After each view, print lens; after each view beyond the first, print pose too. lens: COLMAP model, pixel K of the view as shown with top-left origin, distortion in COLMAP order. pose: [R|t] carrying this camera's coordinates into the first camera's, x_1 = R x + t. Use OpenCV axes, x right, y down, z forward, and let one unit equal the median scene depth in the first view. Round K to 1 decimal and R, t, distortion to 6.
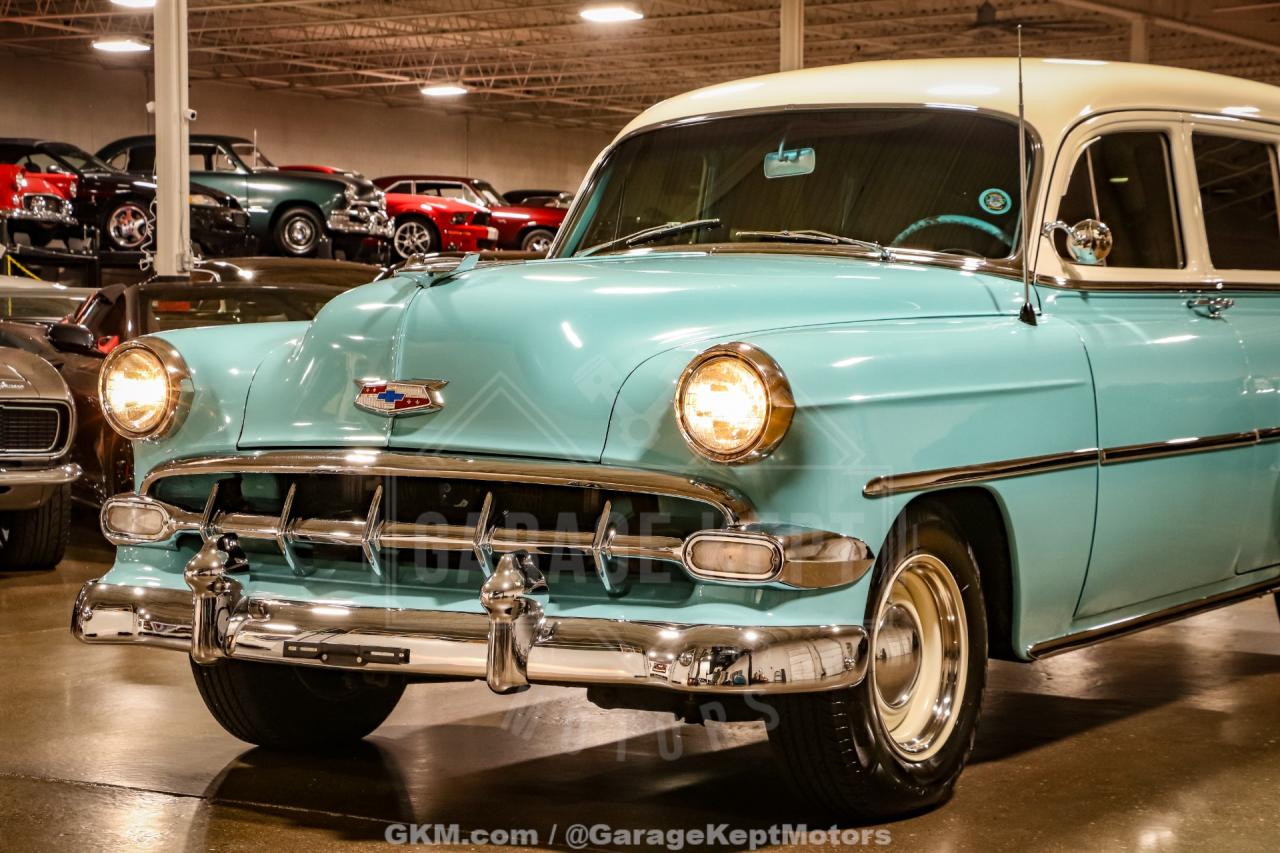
lens RADIAL K [[2170.1, 0, 643.1], [0, 2170.1, 426.0], [0, 0, 1]] dist [0.267672, 0.000000]
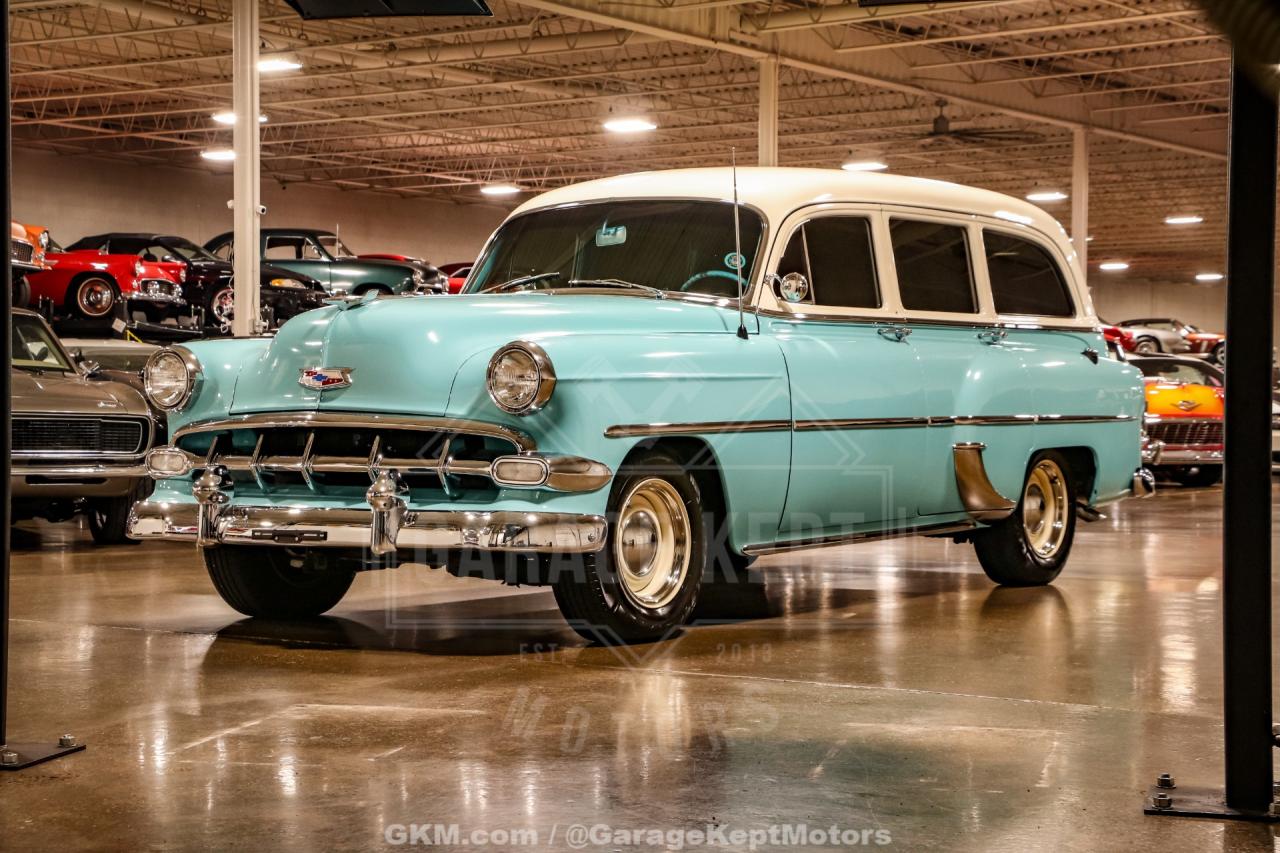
lens RADIAL K [[1931.1, 0, 631.6], [0, 1931.1, 421.4], [0, 0, 1]] dist [0.201690, 0.000000]
pose [[0.999578, 0.000544, -0.029040, 0.122000], [-0.001501, 0.999456, -0.032934, 0.051265], [0.029006, 0.032964, 0.999036, -0.330442]]
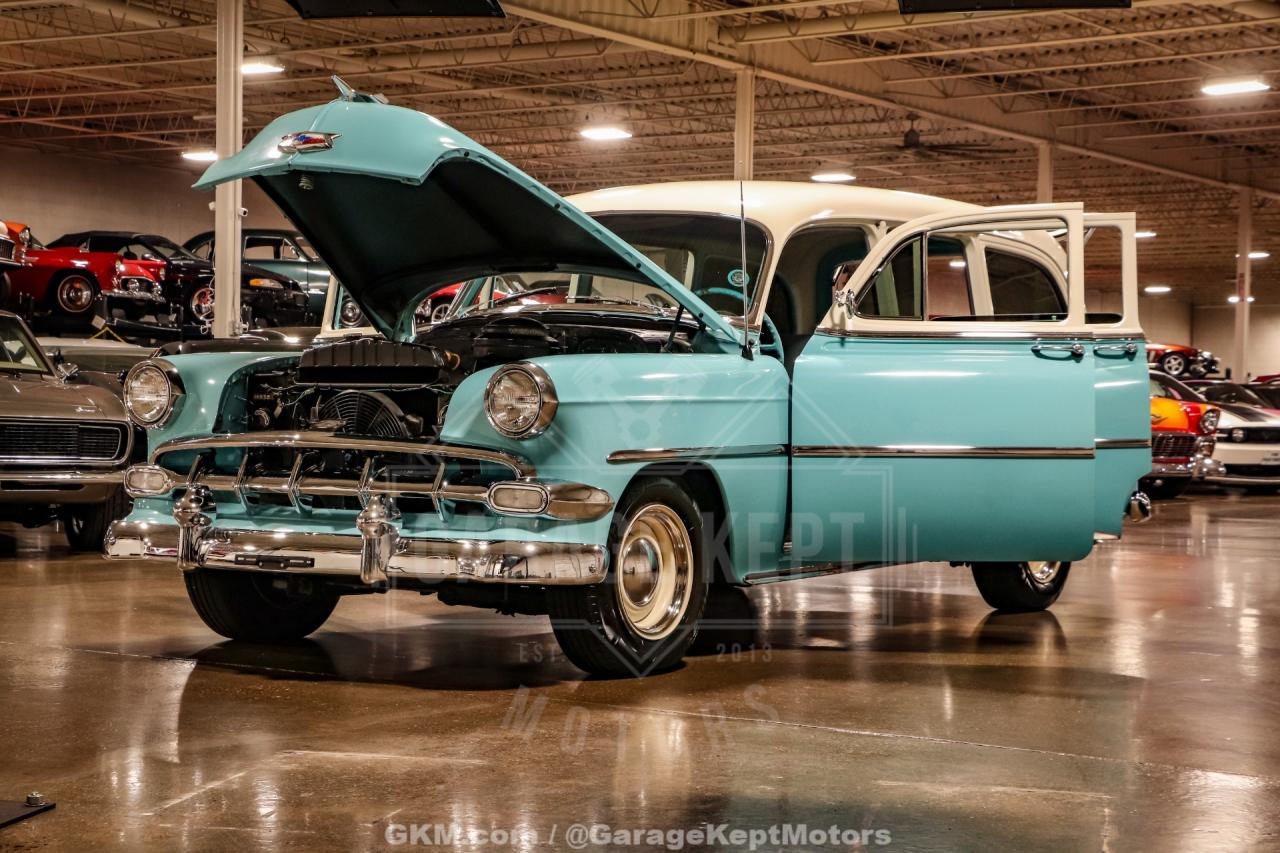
lens RADIAL K [[1872.7, 0, 638.1], [0, 1872.7, 435.2], [0, 0, 1]] dist [0.164189, 0.000000]
pose [[0.999882, 0.013313, -0.007728, 0.099432], [-0.013505, 0.999588, -0.025335, 0.034941], [0.007388, 0.025437, 0.999649, -0.251802]]
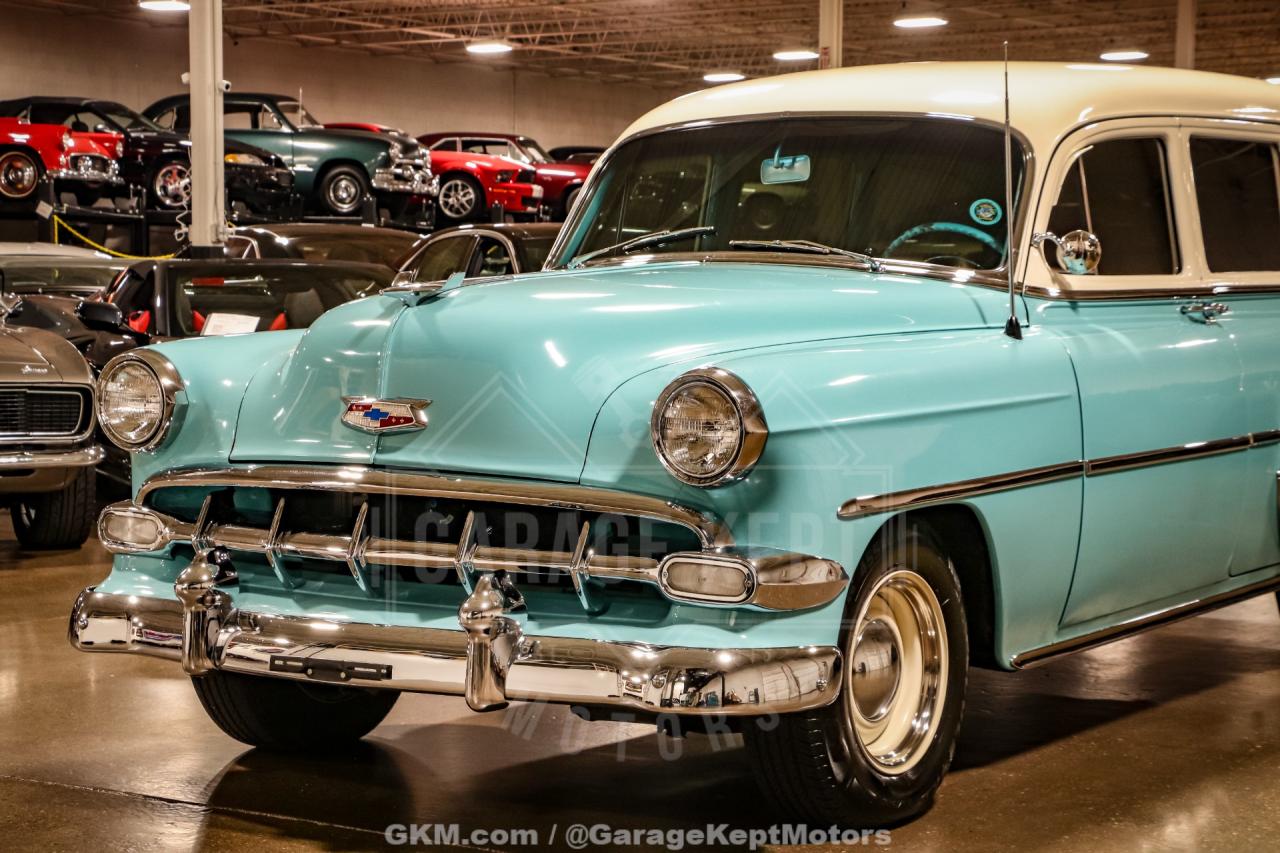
lens RADIAL K [[2170.1, 0, 650.8], [0, 2170.1, 416.5], [0, 0, 1]] dist [0.267672, 0.000000]
pose [[0.999826, 0.003283, -0.018368, 0.024319], [-0.002981, 0.999860, 0.016444, -0.023394], [0.018420, -0.016386, 0.999696, -0.010985]]
